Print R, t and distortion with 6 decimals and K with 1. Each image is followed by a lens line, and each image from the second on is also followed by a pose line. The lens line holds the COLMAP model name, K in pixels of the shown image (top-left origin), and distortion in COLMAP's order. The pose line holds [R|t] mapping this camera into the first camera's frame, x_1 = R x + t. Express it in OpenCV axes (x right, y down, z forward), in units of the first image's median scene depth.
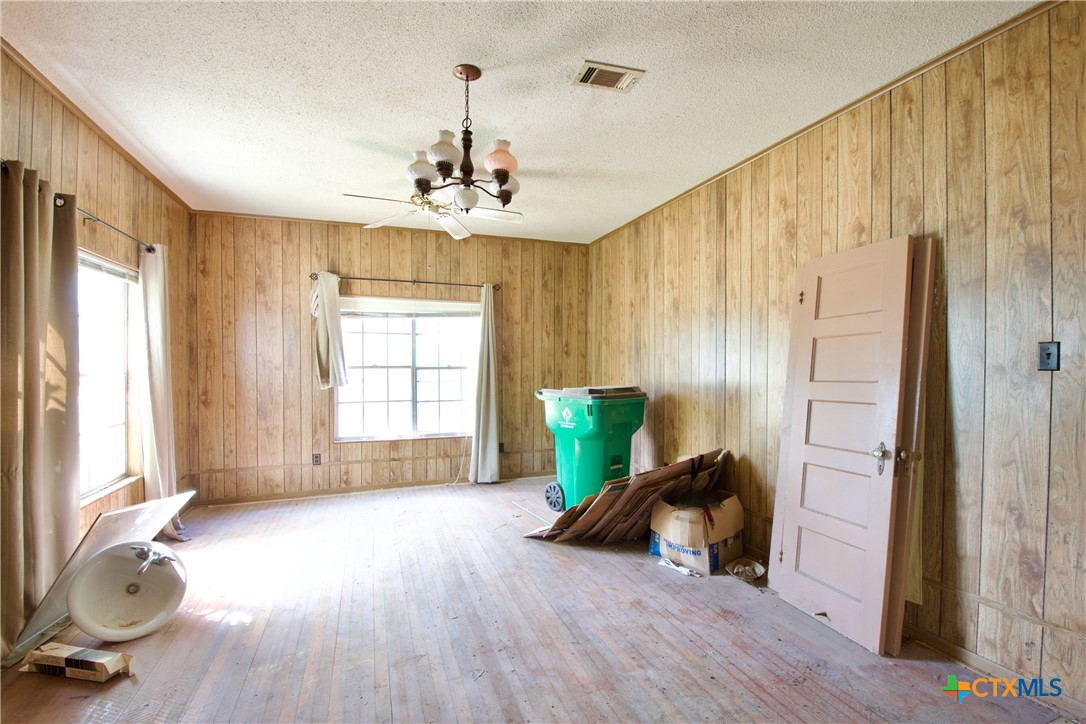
lens RADIAL K [[476.2, 0, 544.4], [0, 476.2, 366.3], [0, 0, 1]] dist [0.016009, -0.021040]
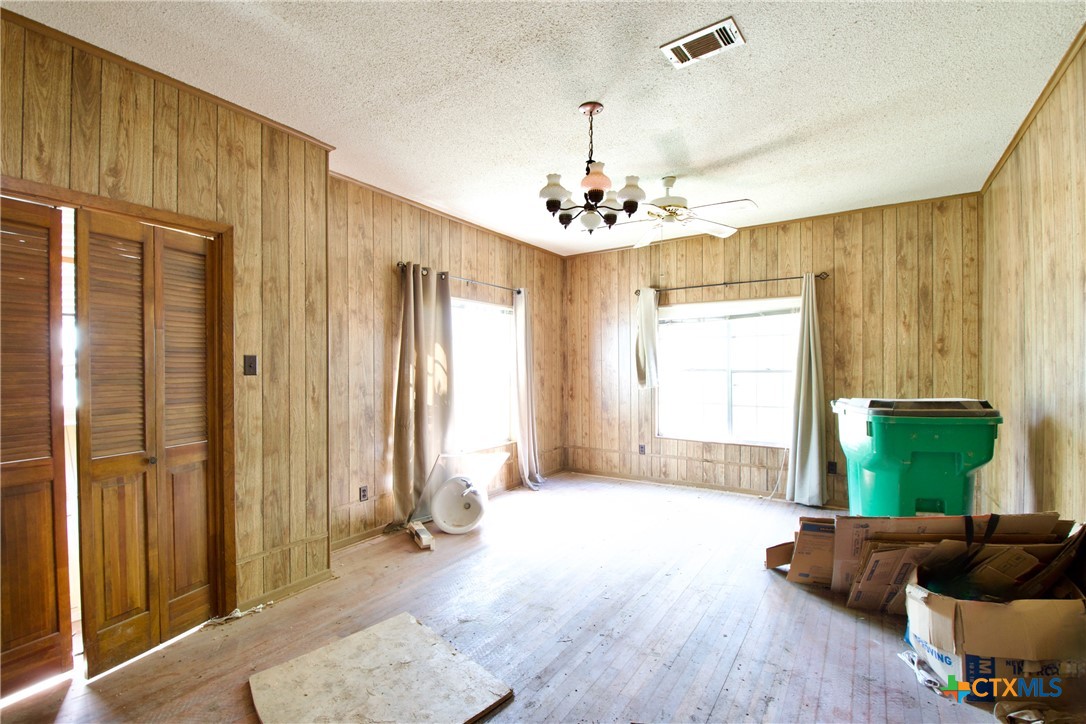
lens RADIAL K [[476.2, 0, 544.4], [0, 476.2, 366.3], [0, 0, 1]] dist [0.016009, -0.021040]
pose [[0.603914, -0.003785, -0.797040, 0.326842], [-0.000024, 0.999989, -0.004766, -0.002217], [0.797049, 0.002897, 0.603907, 0.117289]]
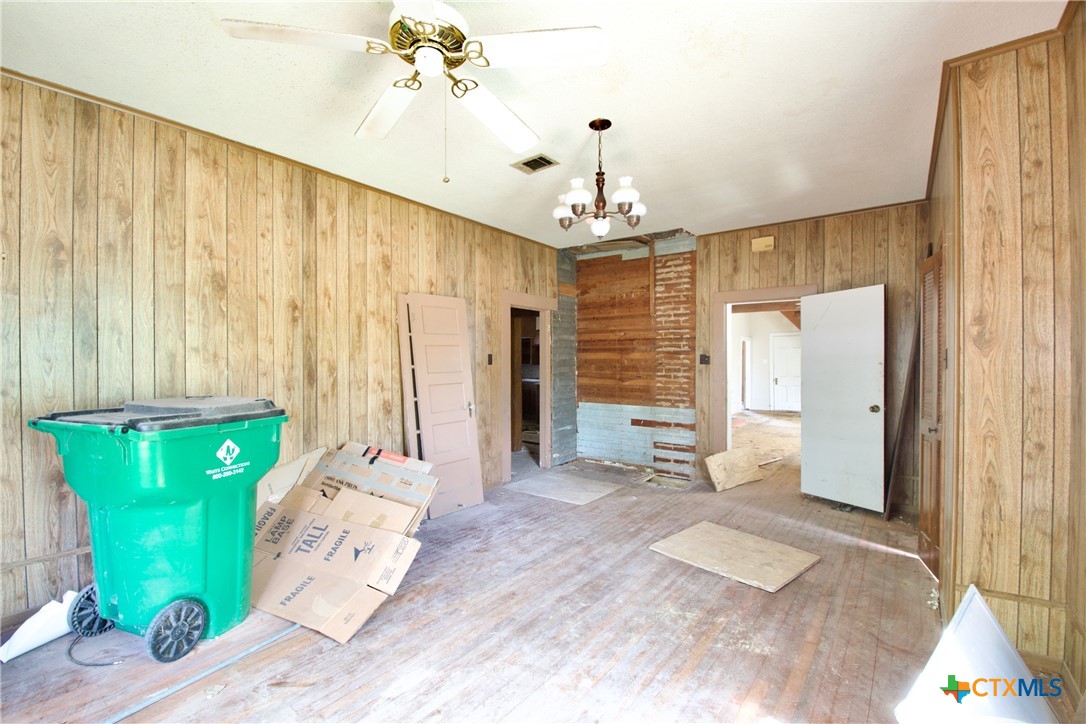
lens RADIAL K [[476.2, 0, 544.4], [0, 476.2, 366.3], [0, 0, 1]] dist [0.016009, -0.021040]
pose [[-0.538827, -0.003661, 0.842409, -0.558006], [0.007009, 0.999936, 0.008828, -0.001323], [-0.842388, 0.010661, -0.538767, 0.888226]]
